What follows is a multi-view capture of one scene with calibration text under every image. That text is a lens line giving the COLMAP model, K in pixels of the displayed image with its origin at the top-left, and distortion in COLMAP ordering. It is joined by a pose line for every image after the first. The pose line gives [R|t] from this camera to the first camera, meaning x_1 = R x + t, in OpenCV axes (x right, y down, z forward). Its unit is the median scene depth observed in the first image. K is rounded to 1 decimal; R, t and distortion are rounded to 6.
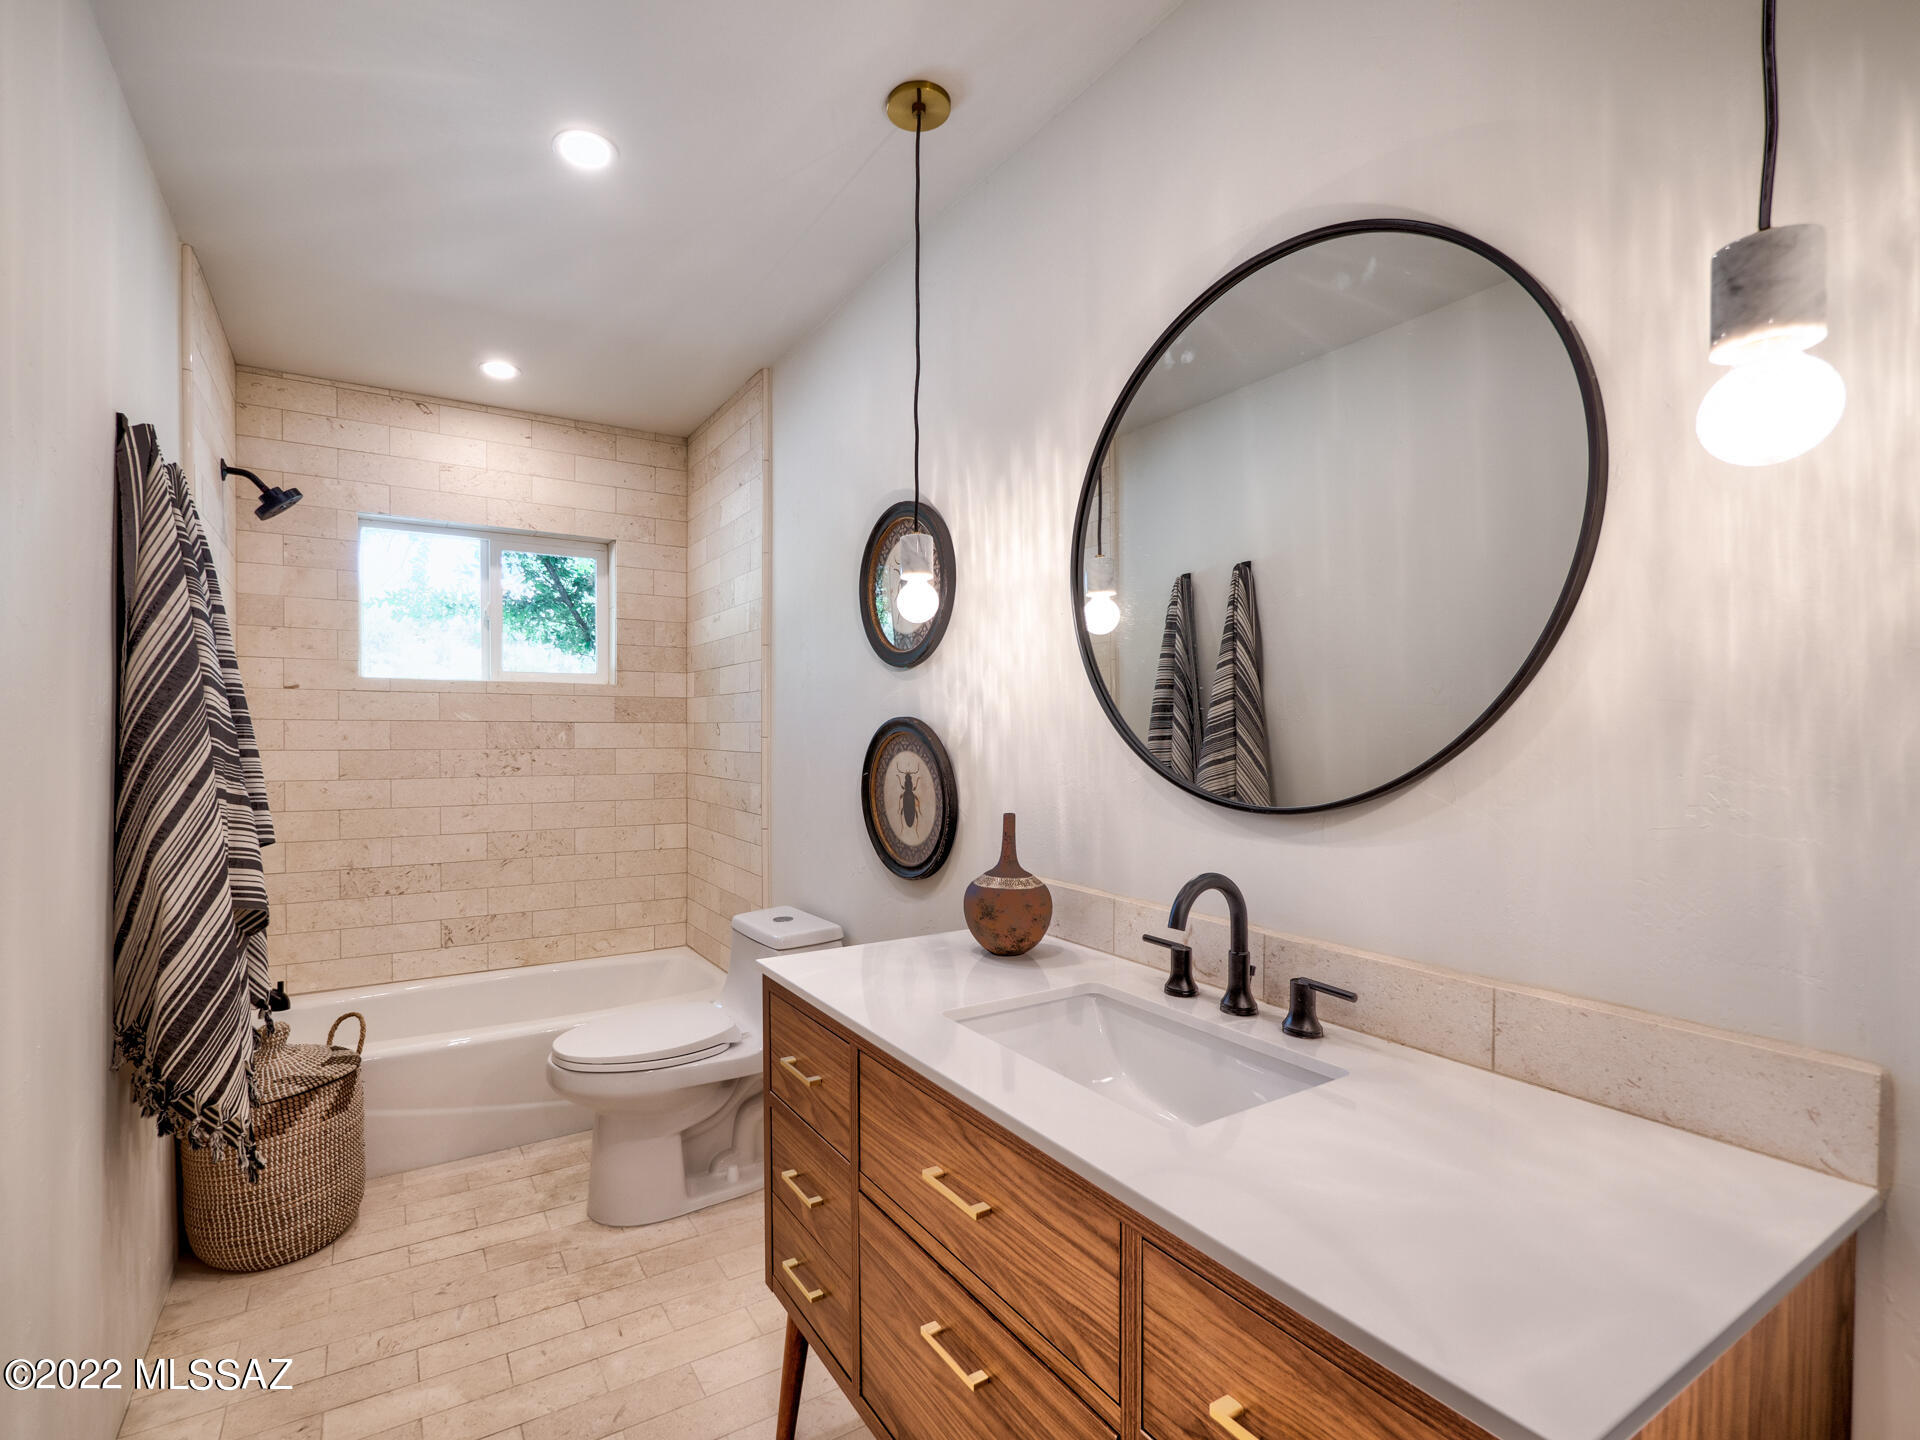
lens RADIAL K [[868.1, 0, 846.5], [0, 868.1, 731.7], [0, 0, 1]] dist [-0.001005, 0.000013]
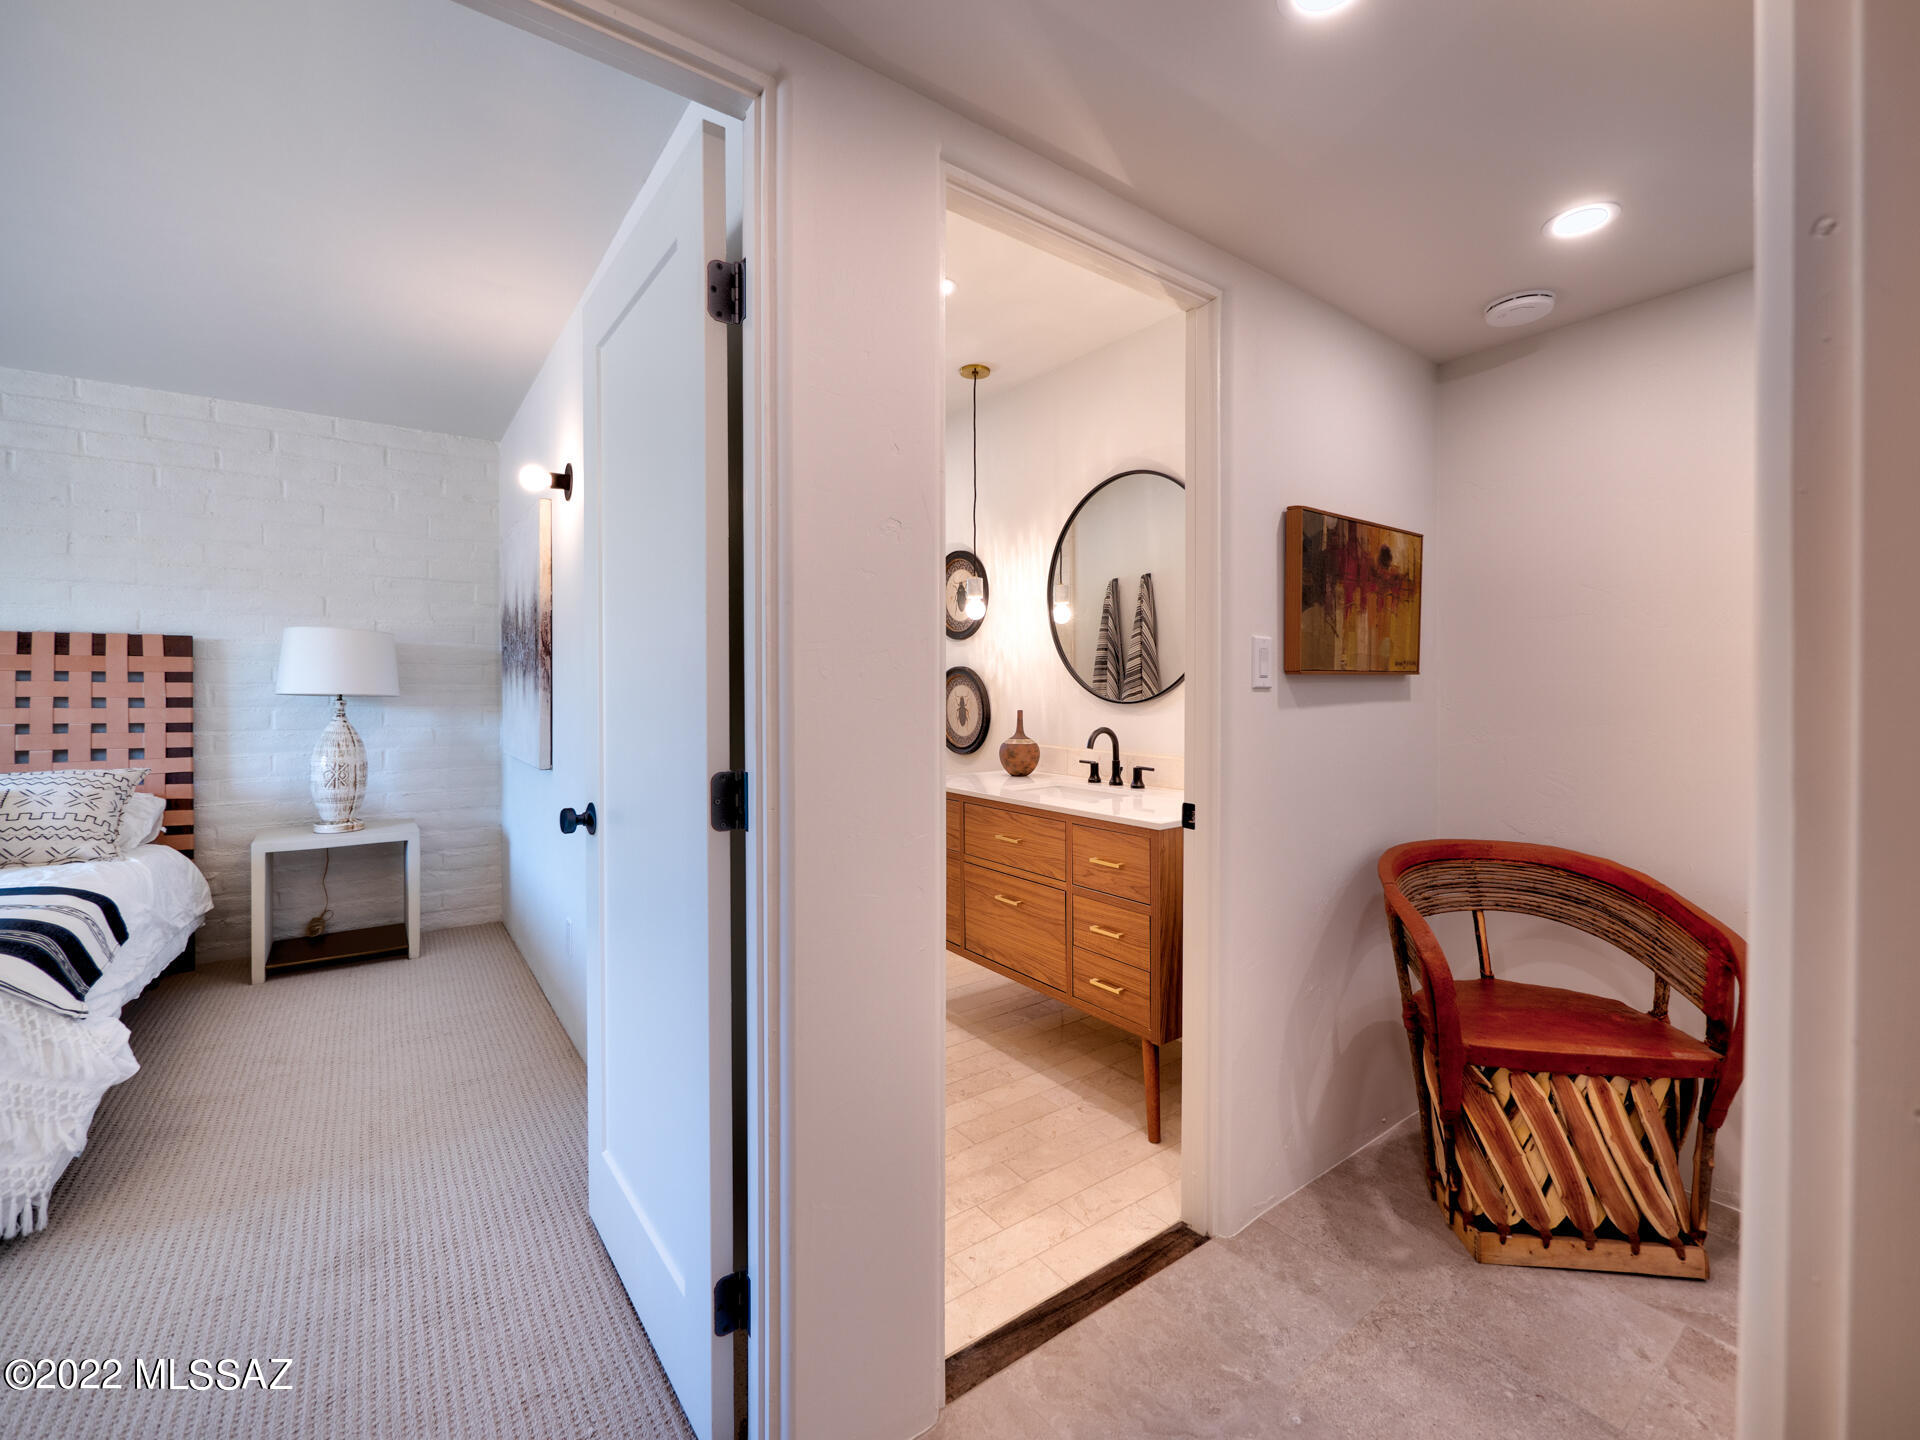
lens RADIAL K [[804.7, 0, 955.4], [0, 804.7, 710.3], [0, 0, 1]] dist [-0.009679, -0.000514]
pose [[0.989454, -0.012507, 0.144310, -0.209220], [0.008648, 0.999589, 0.027339, 0.031660], [-0.144592, -0.025802, 0.989155, -0.766308]]
